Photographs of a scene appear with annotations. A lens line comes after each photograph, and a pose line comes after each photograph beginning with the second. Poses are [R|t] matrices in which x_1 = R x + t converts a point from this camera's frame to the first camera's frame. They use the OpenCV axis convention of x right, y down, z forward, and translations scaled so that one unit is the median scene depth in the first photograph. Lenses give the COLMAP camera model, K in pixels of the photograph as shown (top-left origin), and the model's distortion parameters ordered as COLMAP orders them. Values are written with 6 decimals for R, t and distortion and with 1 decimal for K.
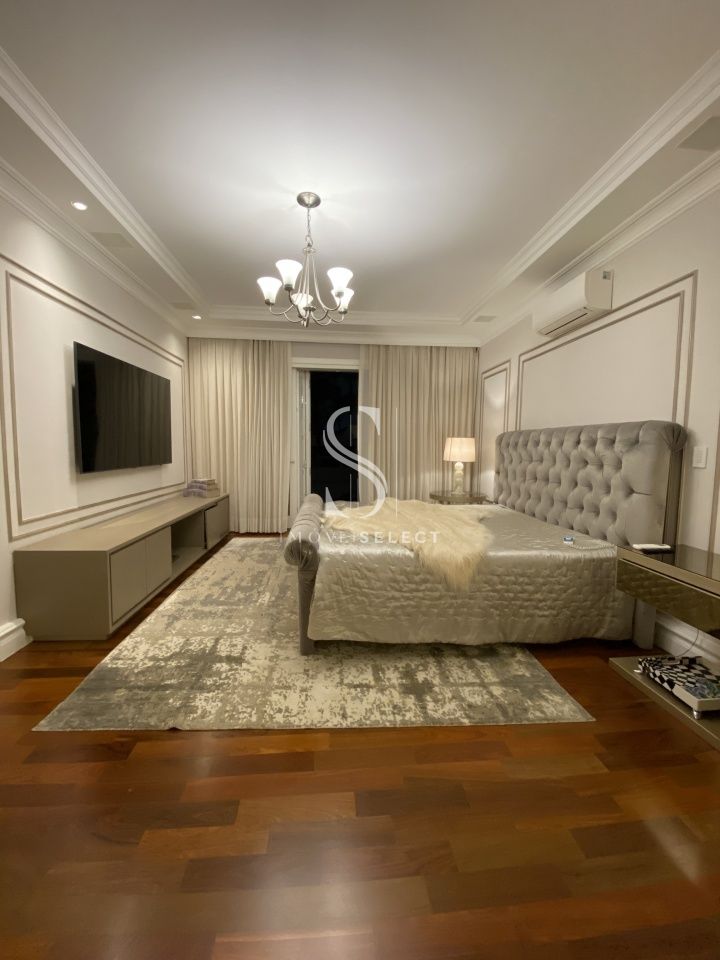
lens RADIAL K [[390.4, 0, 359.9], [0, 390.4, 478.9], [0, 0, 1]] dist [0.003081, -0.009236]
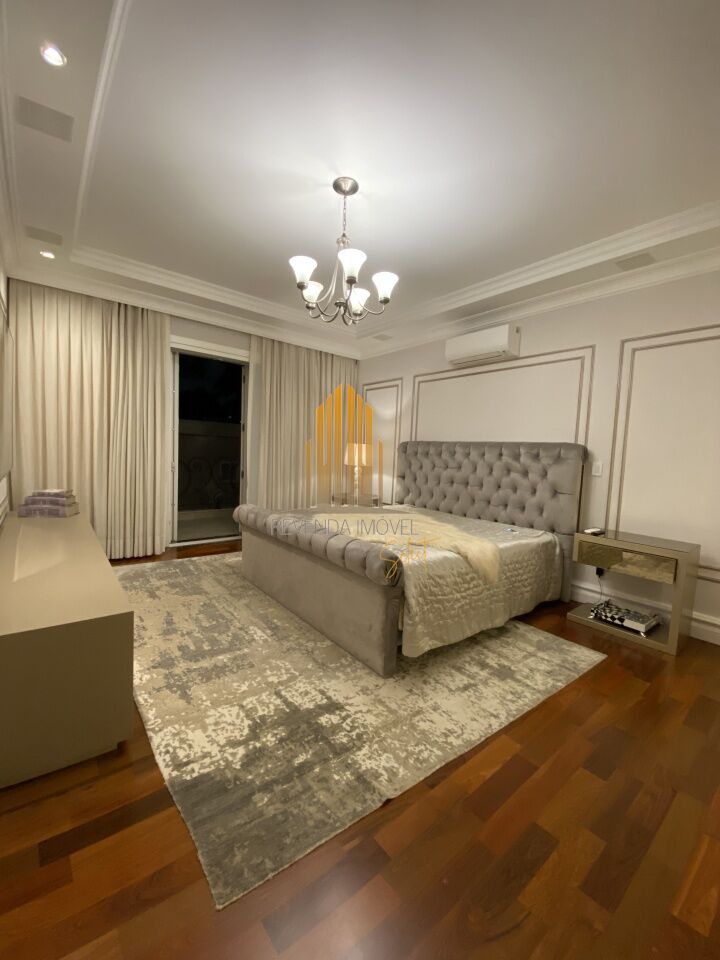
lens RADIAL K [[390.4, 0, 365.4], [0, 390.4, 481.0], [0, 0, 1]] dist [0.003081, -0.009236]
pose [[0.822587, -0.015250, 0.568435, -0.696681], [0.011115, 0.999881, 0.010741, -0.034239], [-0.568531, -0.002518, 0.822658, 0.247933]]
